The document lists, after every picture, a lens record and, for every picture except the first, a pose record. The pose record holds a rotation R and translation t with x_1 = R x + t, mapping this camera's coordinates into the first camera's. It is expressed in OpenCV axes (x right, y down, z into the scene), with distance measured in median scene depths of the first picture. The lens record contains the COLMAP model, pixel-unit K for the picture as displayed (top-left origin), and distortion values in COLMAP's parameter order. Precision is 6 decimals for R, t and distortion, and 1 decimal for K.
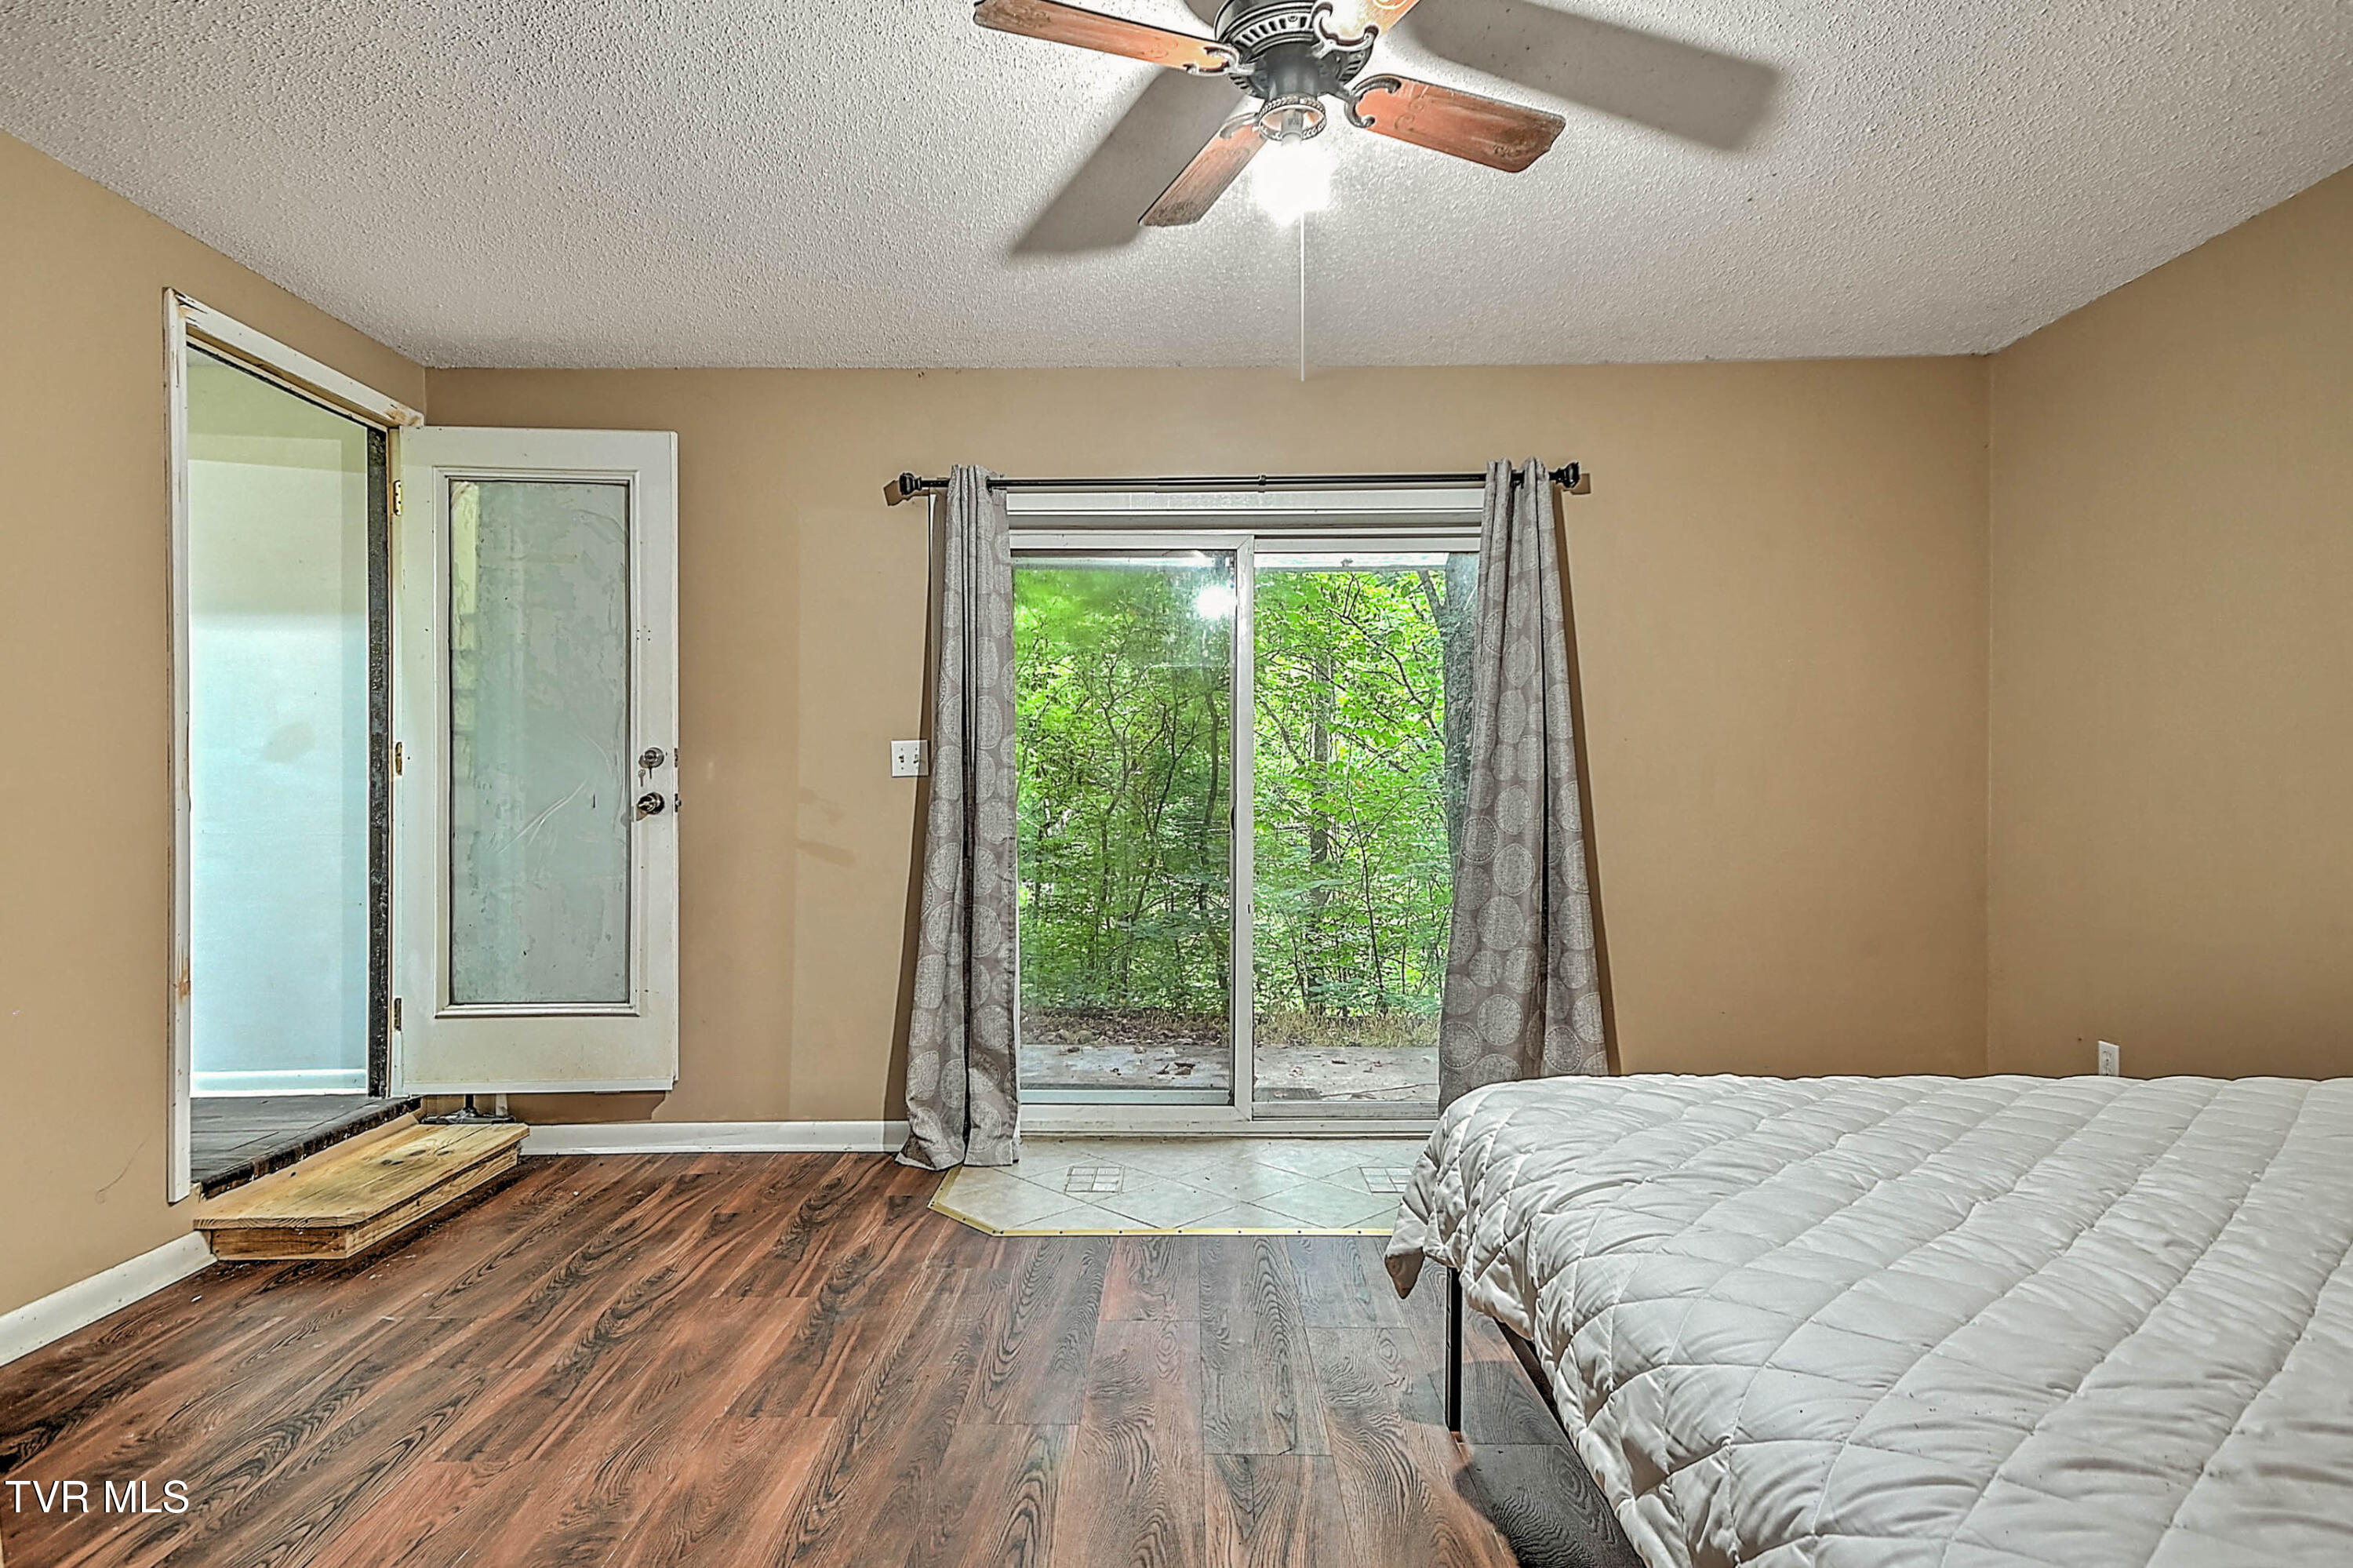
lens RADIAL K [[1230.6, 0, 1172.3], [0, 1230.6, 792.9], [0, 0, 1]] dist [0.025717, 0.000629]
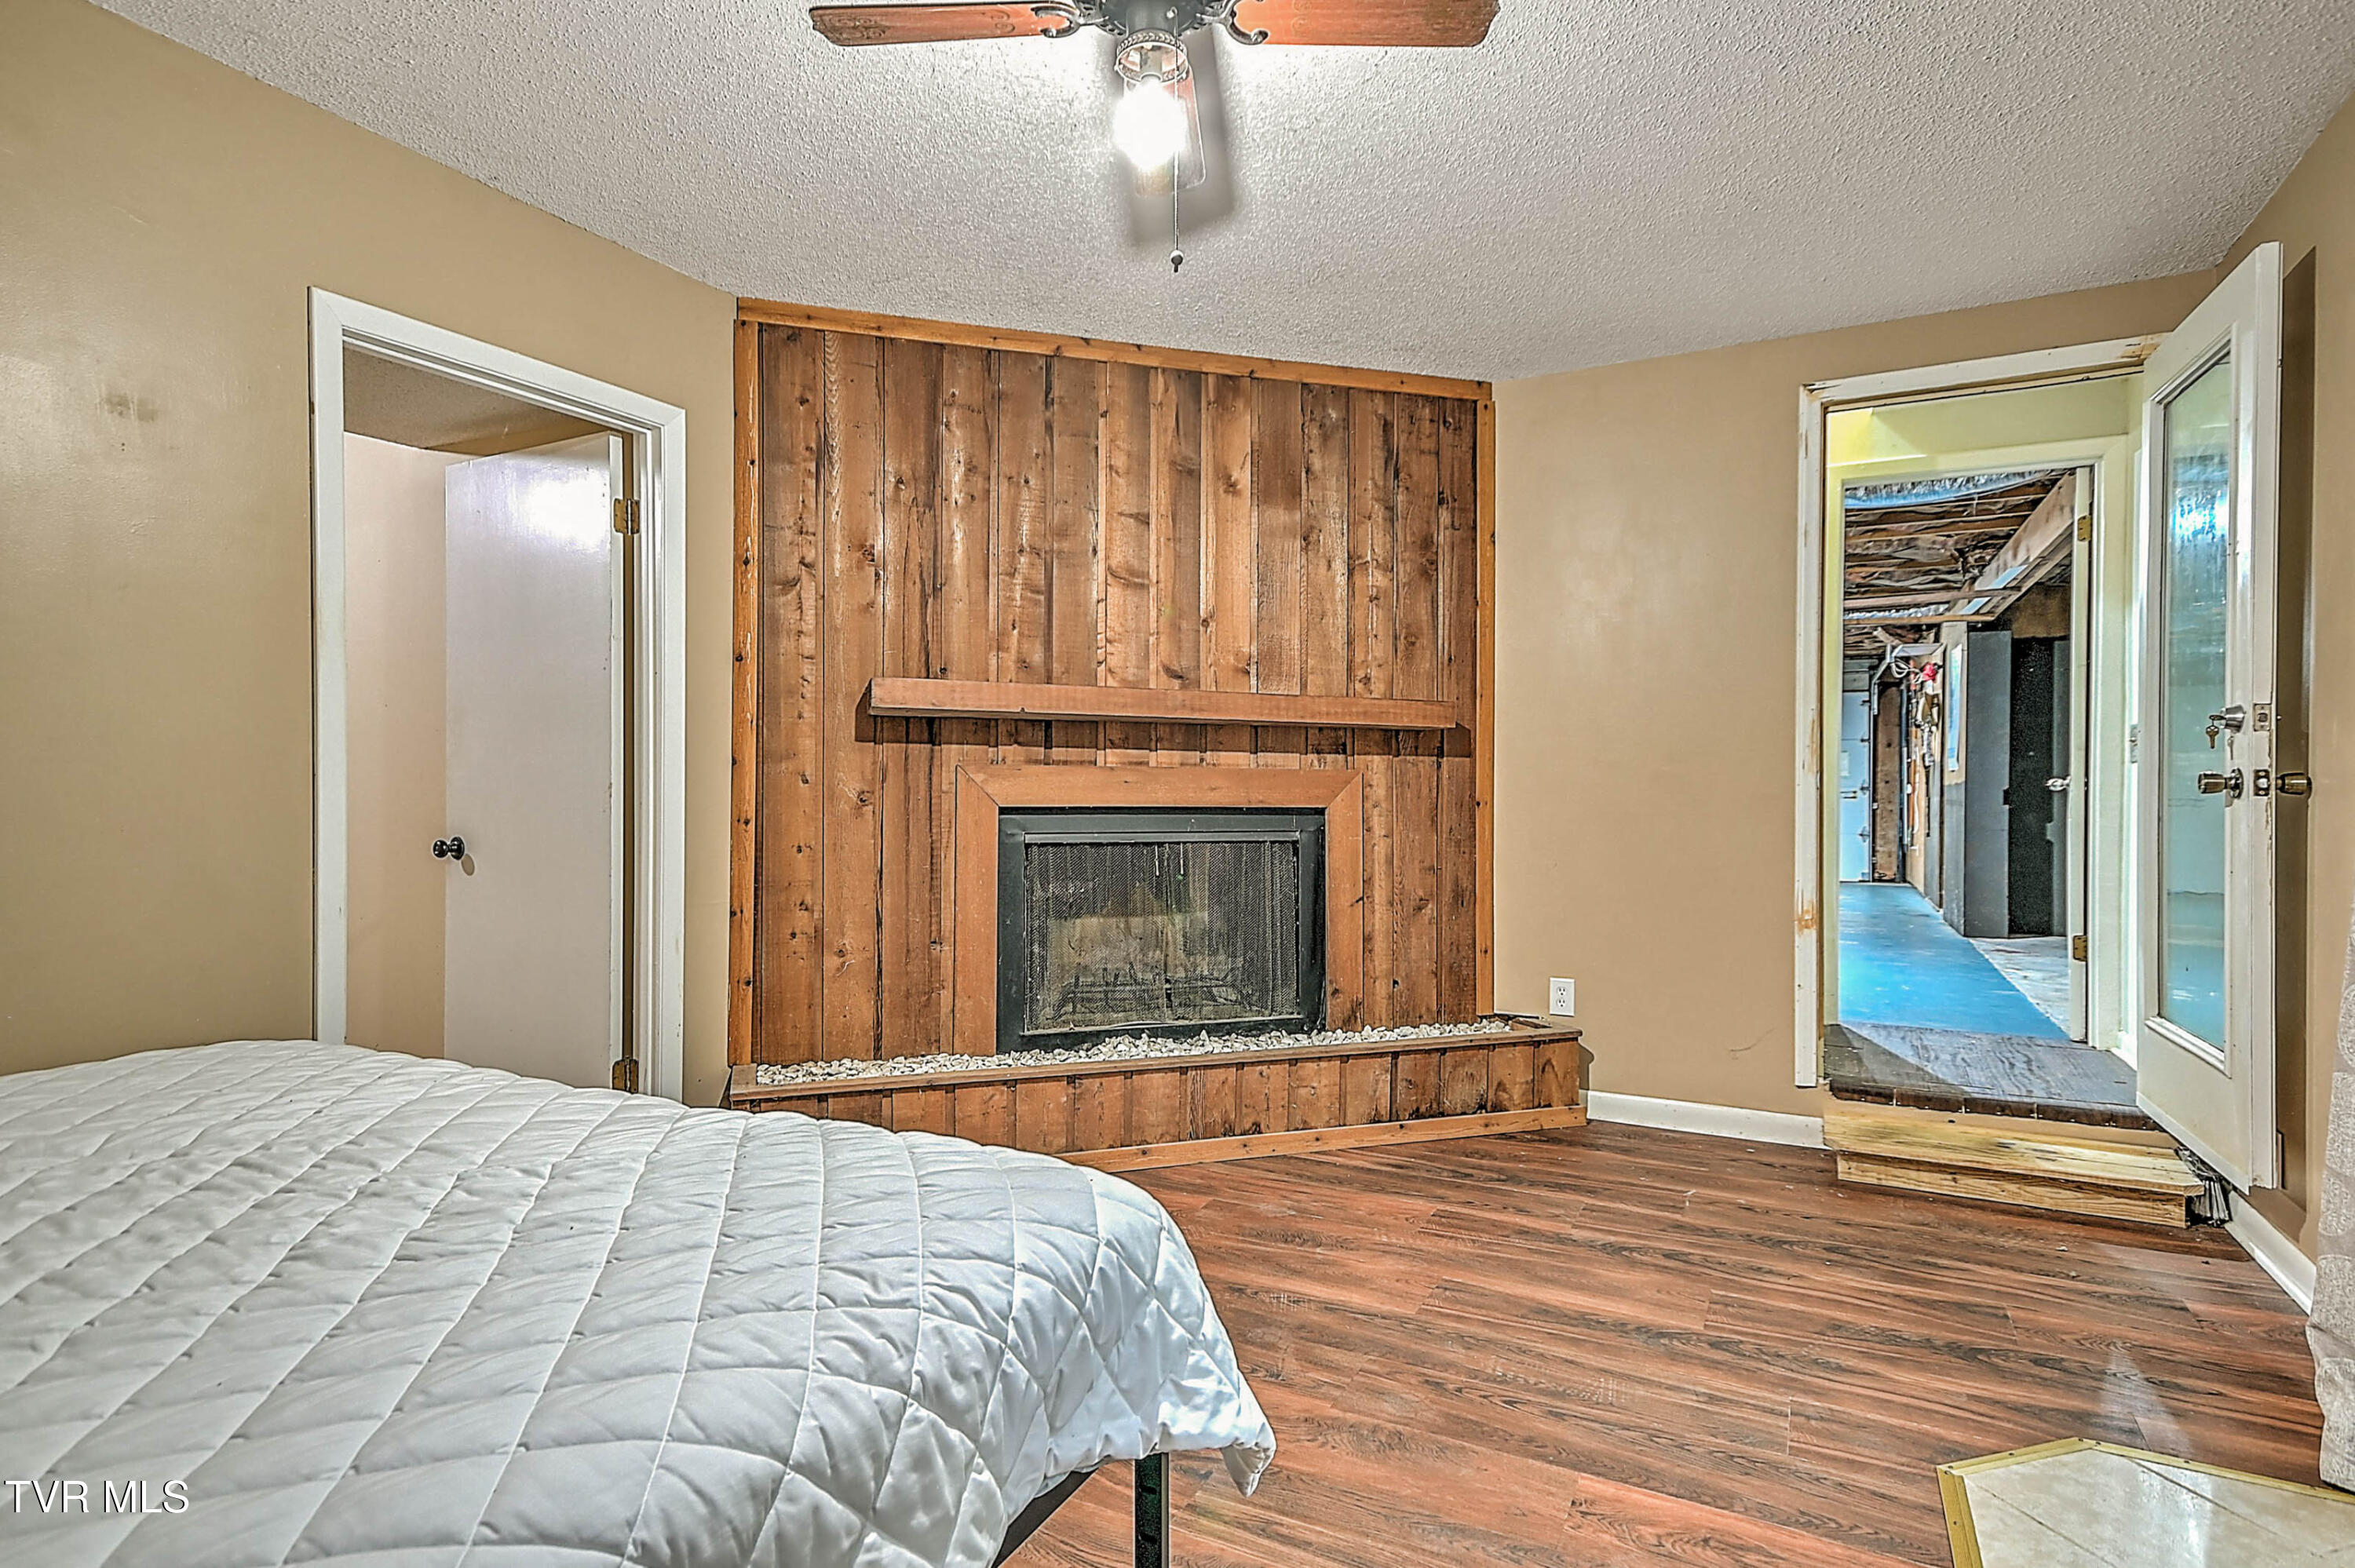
lens RADIAL K [[1231.5, 0, 1172.0], [0, 1231.5, 787.0], [0, 0, 1]] dist [0.025717, 0.000629]
pose [[-0.466715, 0.006017, -0.884387, 0.625777], [0.003298, 0.999982, 0.005063, 0.005770], [0.884402, -0.000554, -0.466726, 0.988415]]
